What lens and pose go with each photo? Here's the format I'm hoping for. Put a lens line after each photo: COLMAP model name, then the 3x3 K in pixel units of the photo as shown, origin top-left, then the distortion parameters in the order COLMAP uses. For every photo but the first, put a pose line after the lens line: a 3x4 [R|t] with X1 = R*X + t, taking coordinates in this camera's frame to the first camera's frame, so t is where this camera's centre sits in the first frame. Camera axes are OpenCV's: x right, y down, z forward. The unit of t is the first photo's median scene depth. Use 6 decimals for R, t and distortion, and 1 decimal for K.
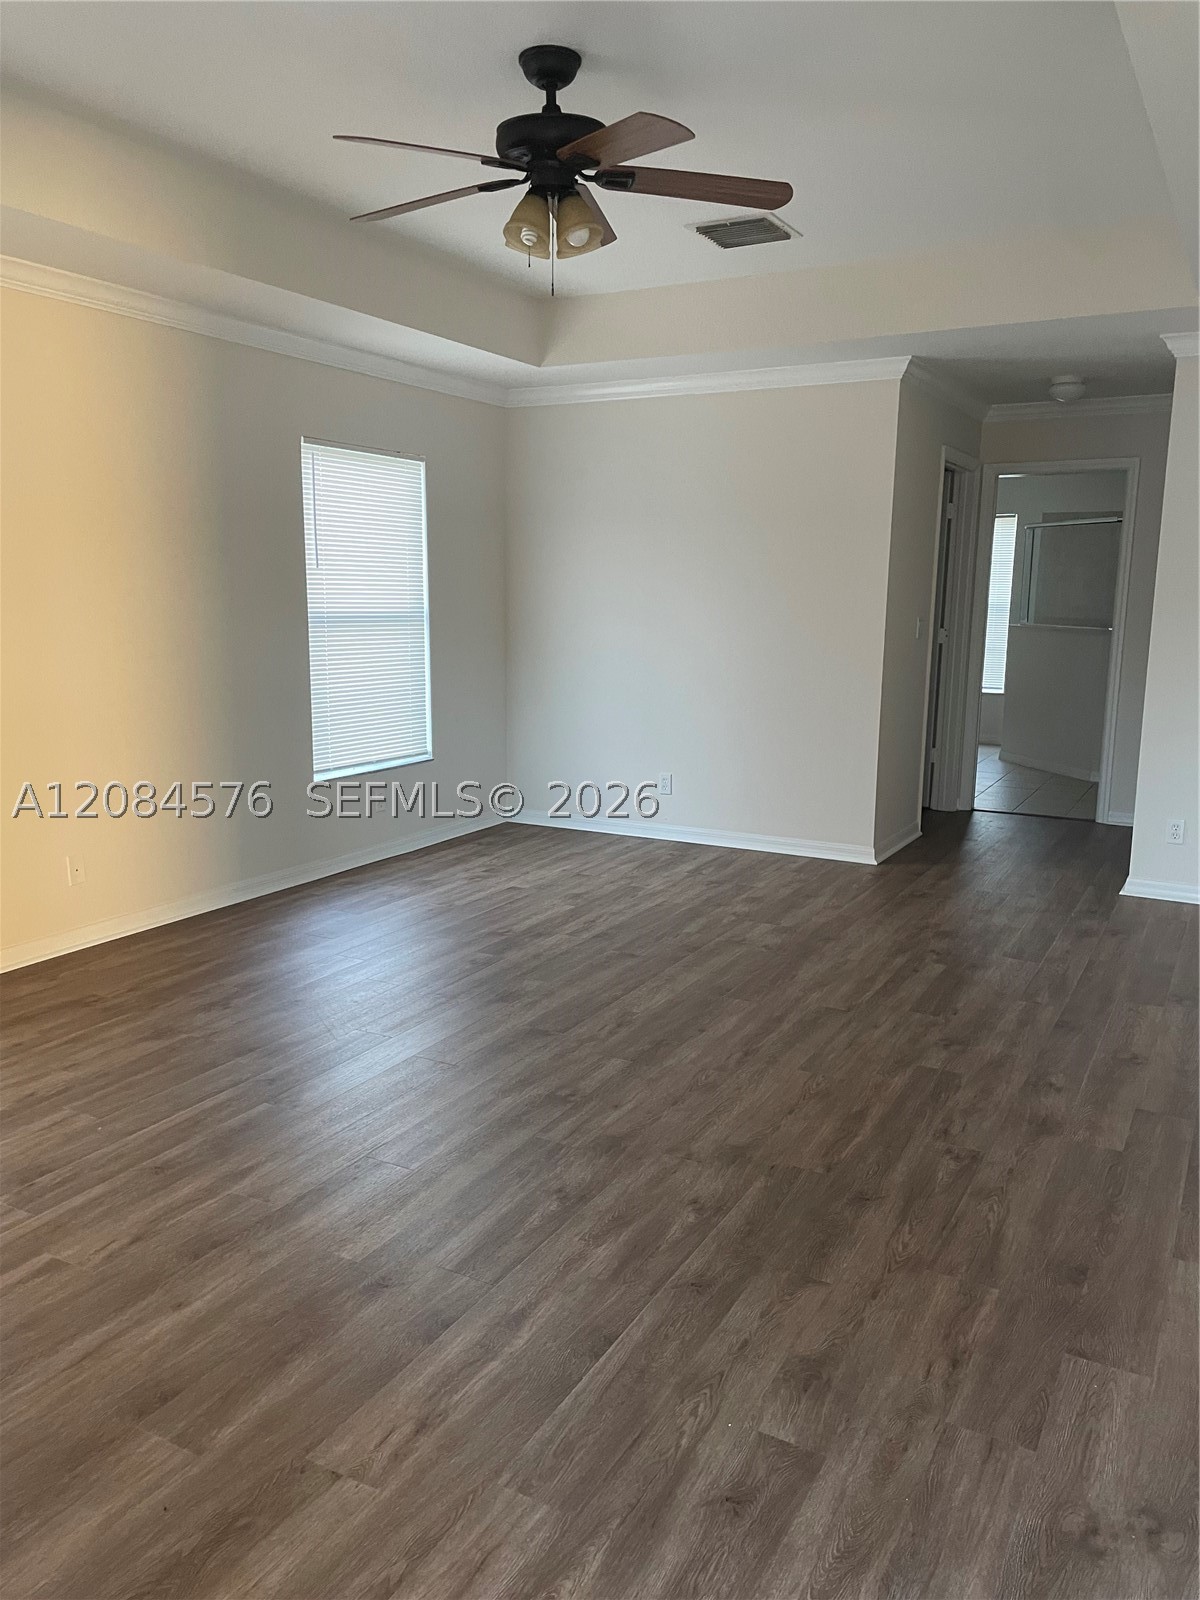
lens RADIAL K [[1208.7, 0, 600.0], [0, 1208.7, 800.0], [0, 0, 1]] dist [0.092091, -0.124535]
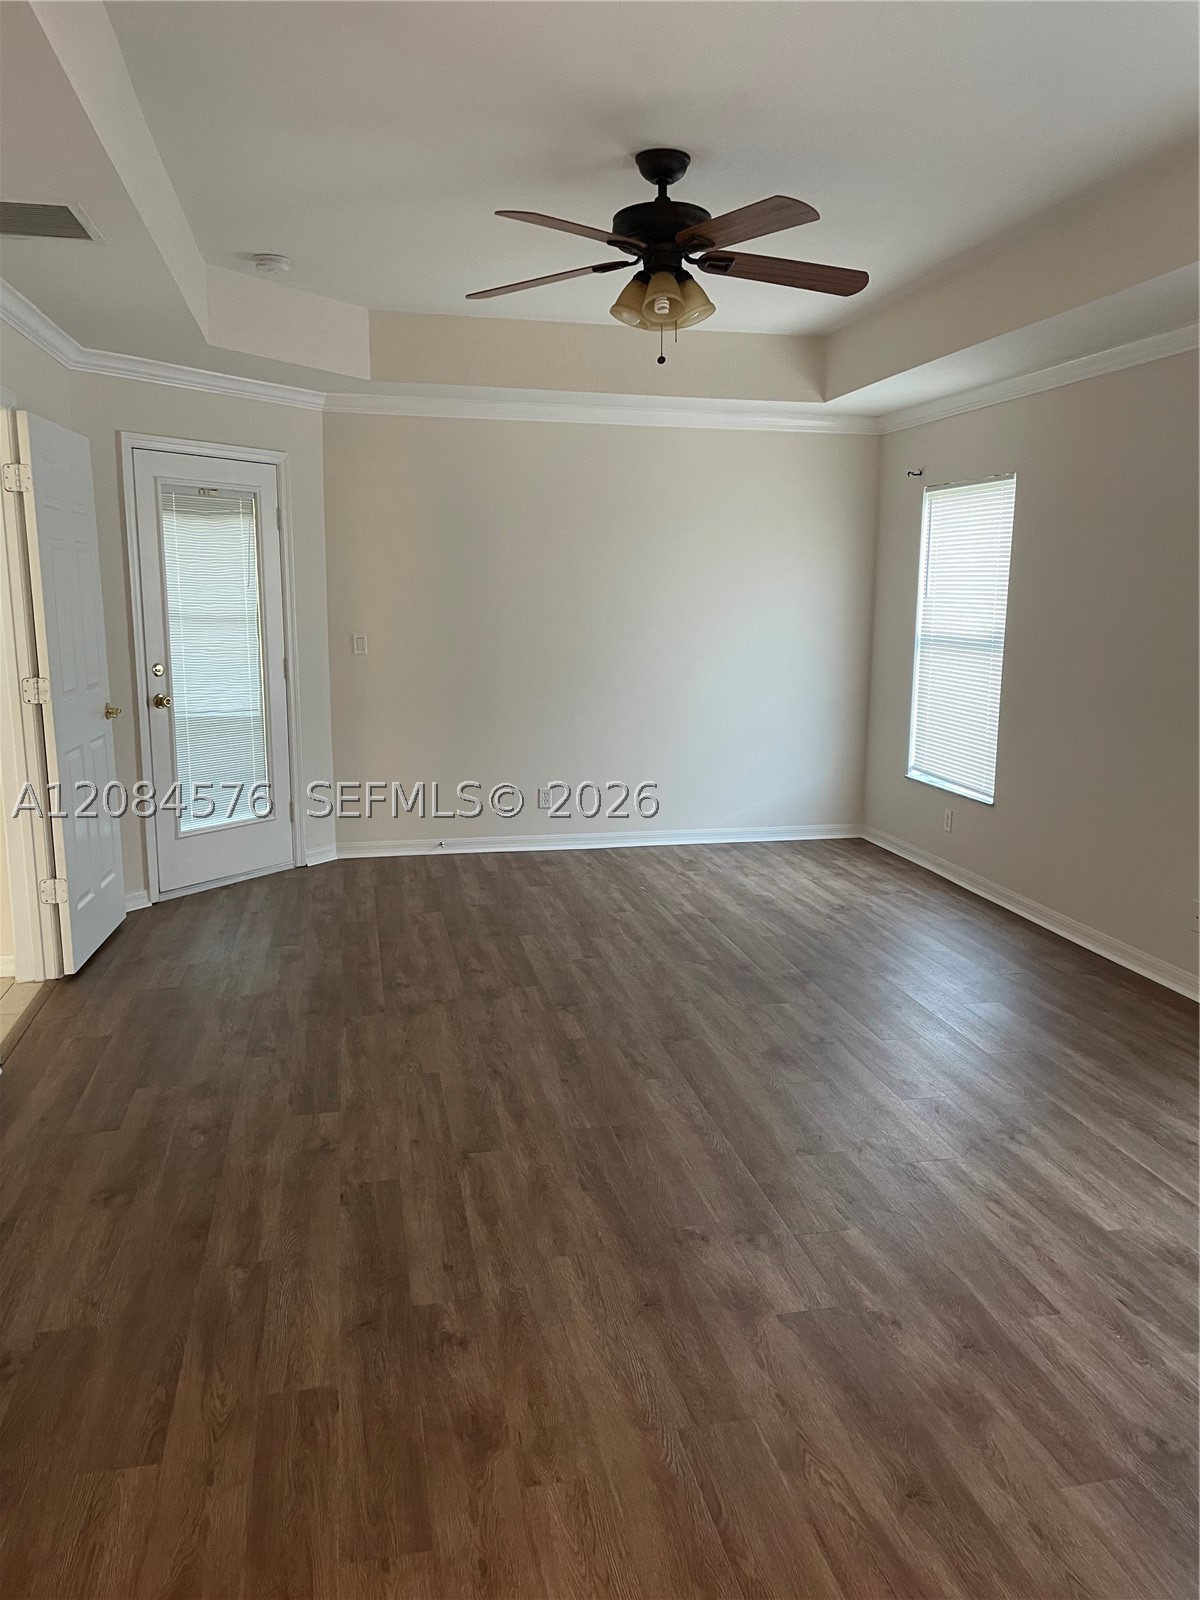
lens RADIAL K [[1208.7, 0, 600.0], [0, 1208.7, 800.0], [0, 0, 1]] dist [0.092091, -0.124535]
pose [[-0.757278, 0.093577, -0.646354, 0.676589], [-0.133654, 0.946531, 0.293627, -0.310331], [0.639271, 0.308744, -0.704280, 1.666037]]
